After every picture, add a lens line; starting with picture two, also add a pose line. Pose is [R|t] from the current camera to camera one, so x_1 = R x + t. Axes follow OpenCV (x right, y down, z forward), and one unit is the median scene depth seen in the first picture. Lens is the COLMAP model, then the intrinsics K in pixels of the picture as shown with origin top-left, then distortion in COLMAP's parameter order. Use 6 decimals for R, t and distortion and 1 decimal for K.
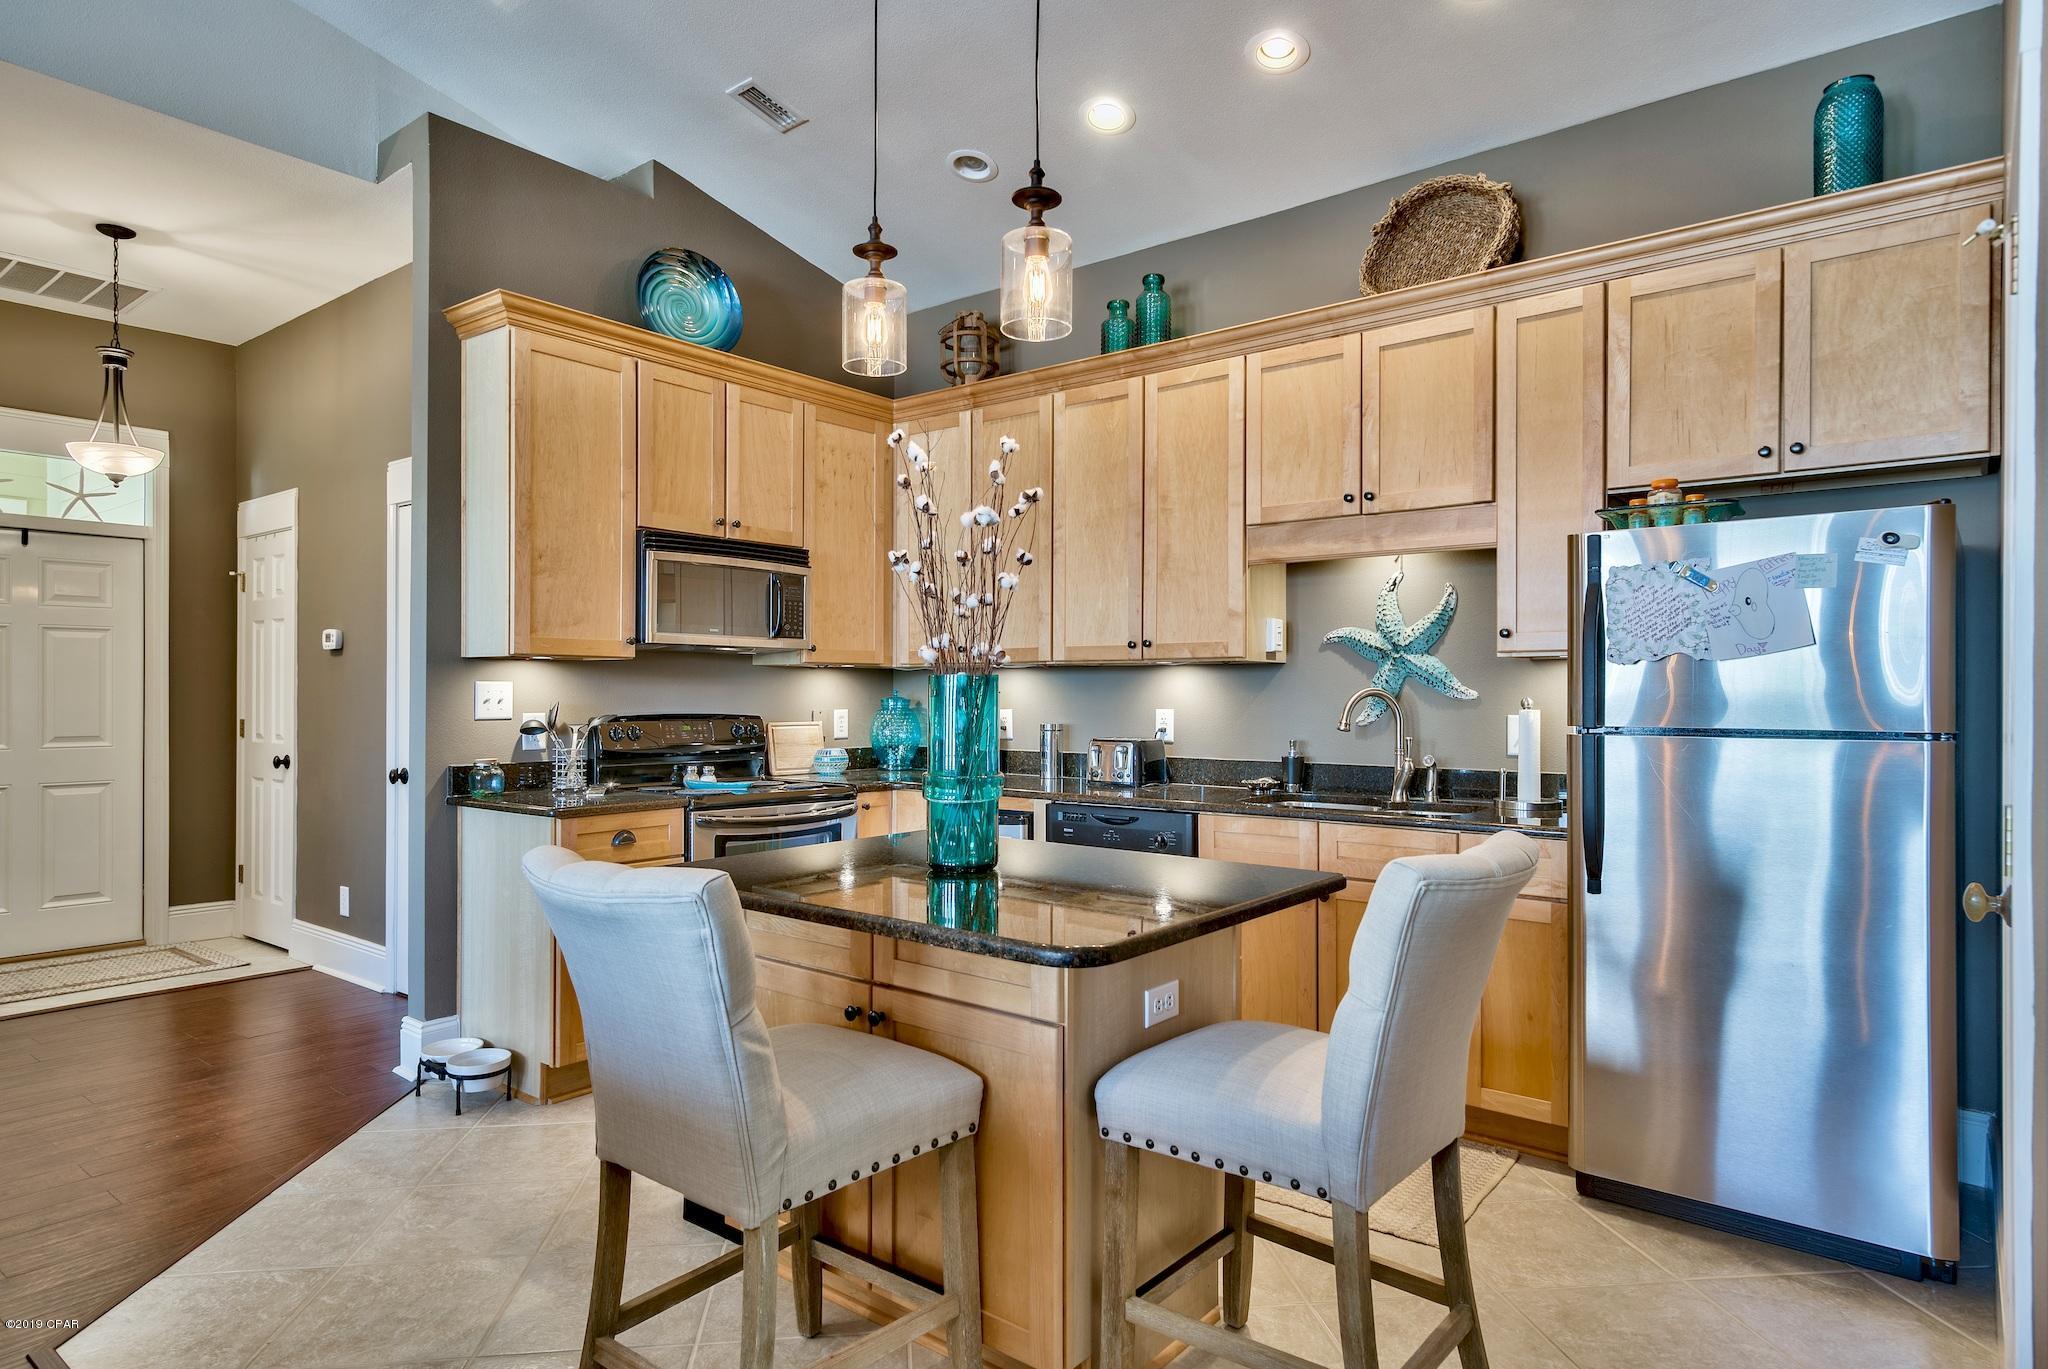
lens RADIAL K [[1179.1, 0, 1087.3], [0, 1179.1, 688.4], [0, 0, 1]] dist [0.024437, -0.000219]
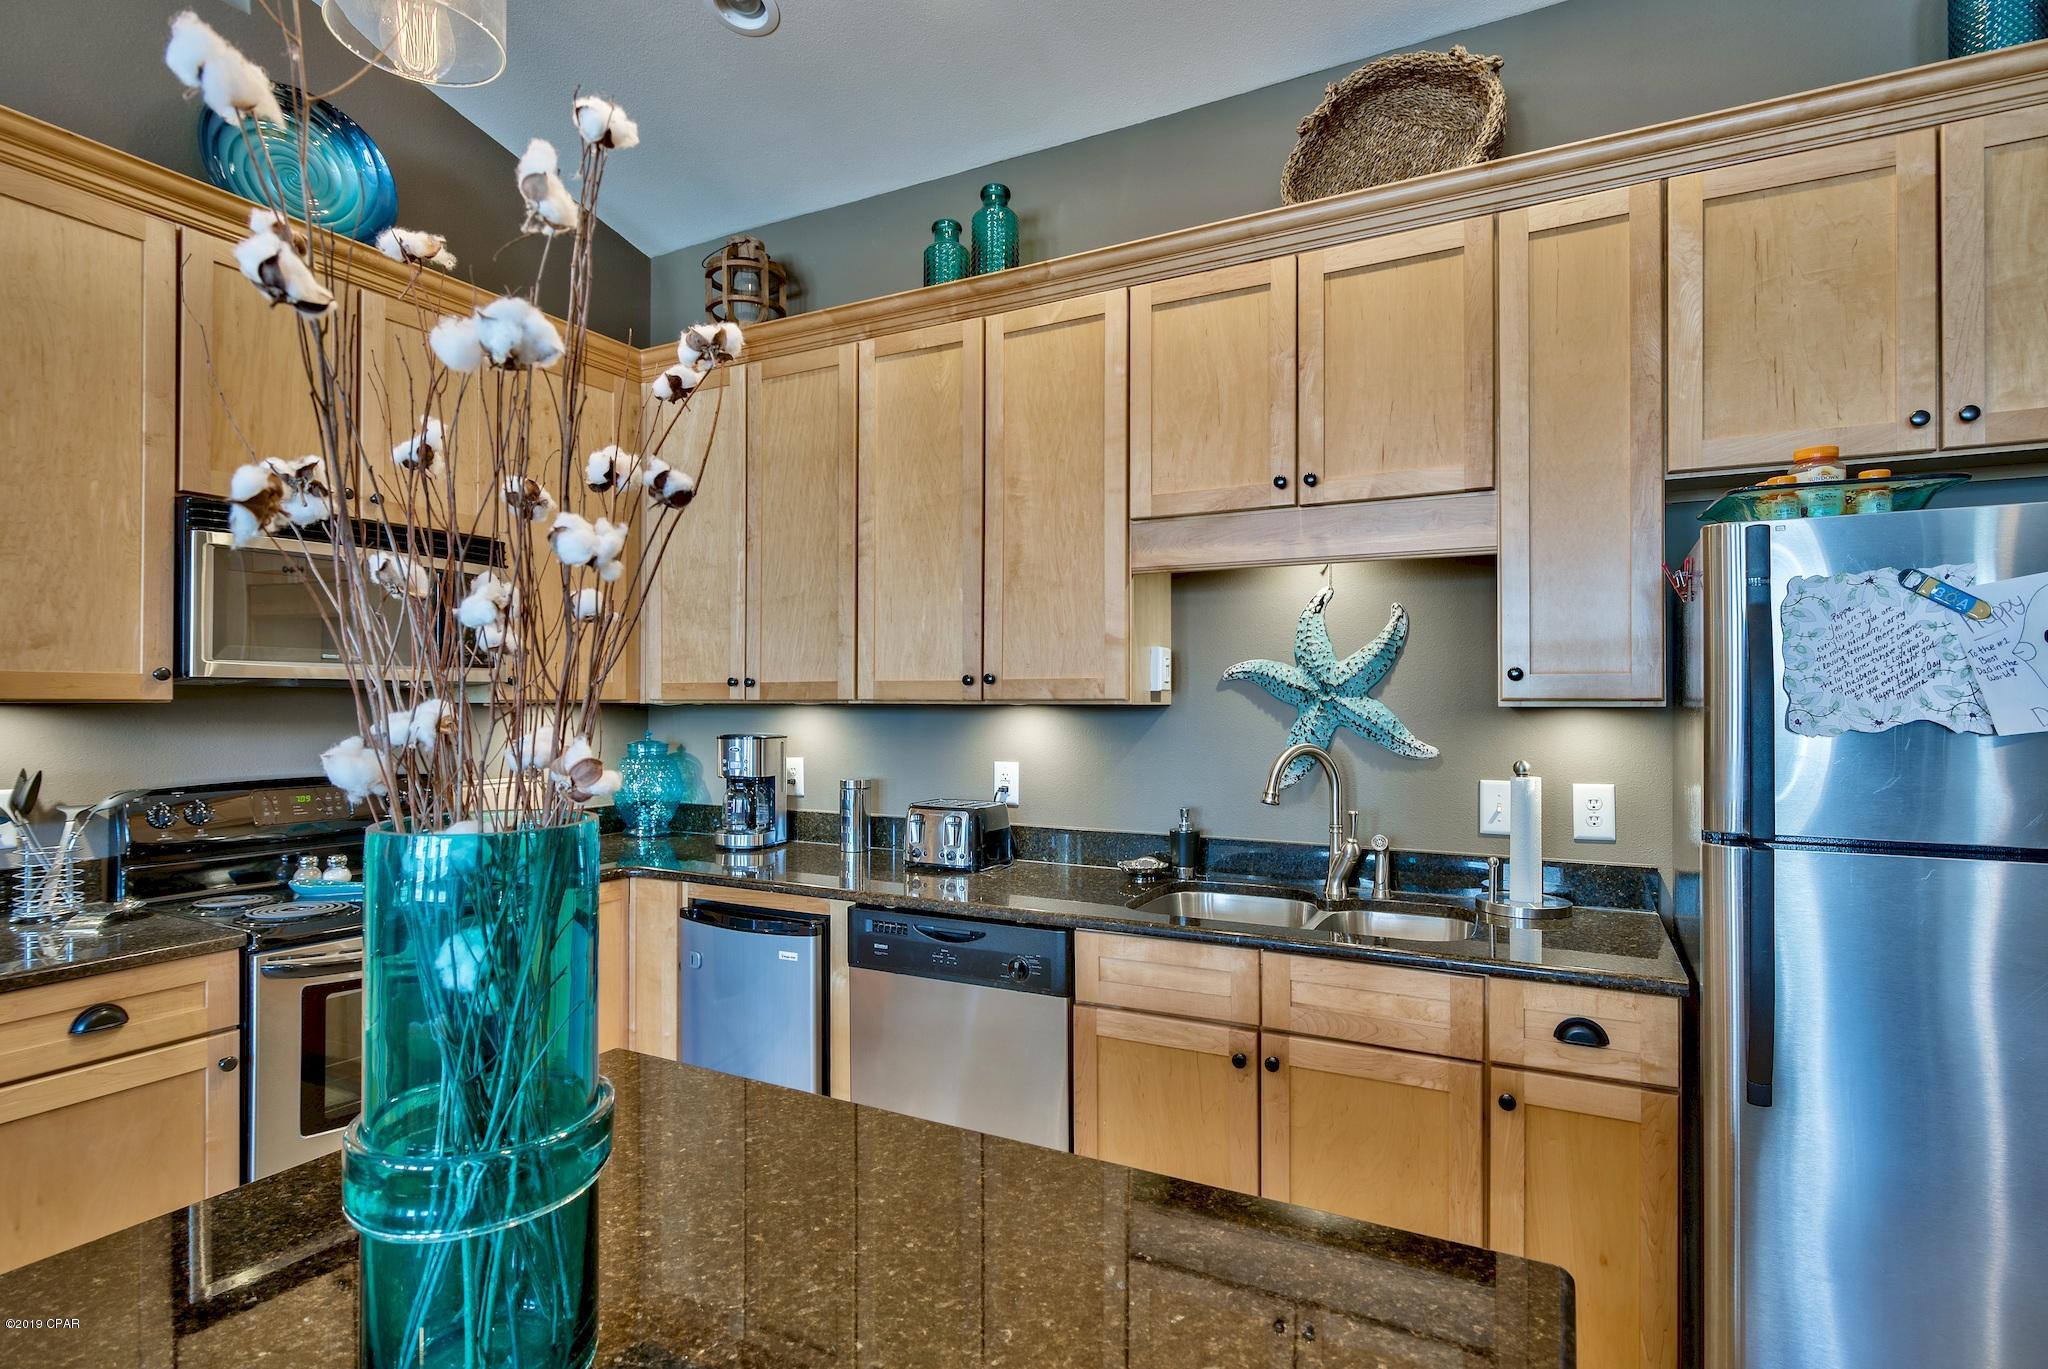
lens RADIAL K [[998.3, 0, 1097.7], [0, 998.3, 689.2], [0, 0, 1]] dist [-0.000768, -0.000046]
pose [[0.978496, -0.000153, 0.206267, -0.012015], [0.001452, 0.999980, -0.006147, -0.028869], [-0.206262, 0.006314, 0.978476, 0.393160]]
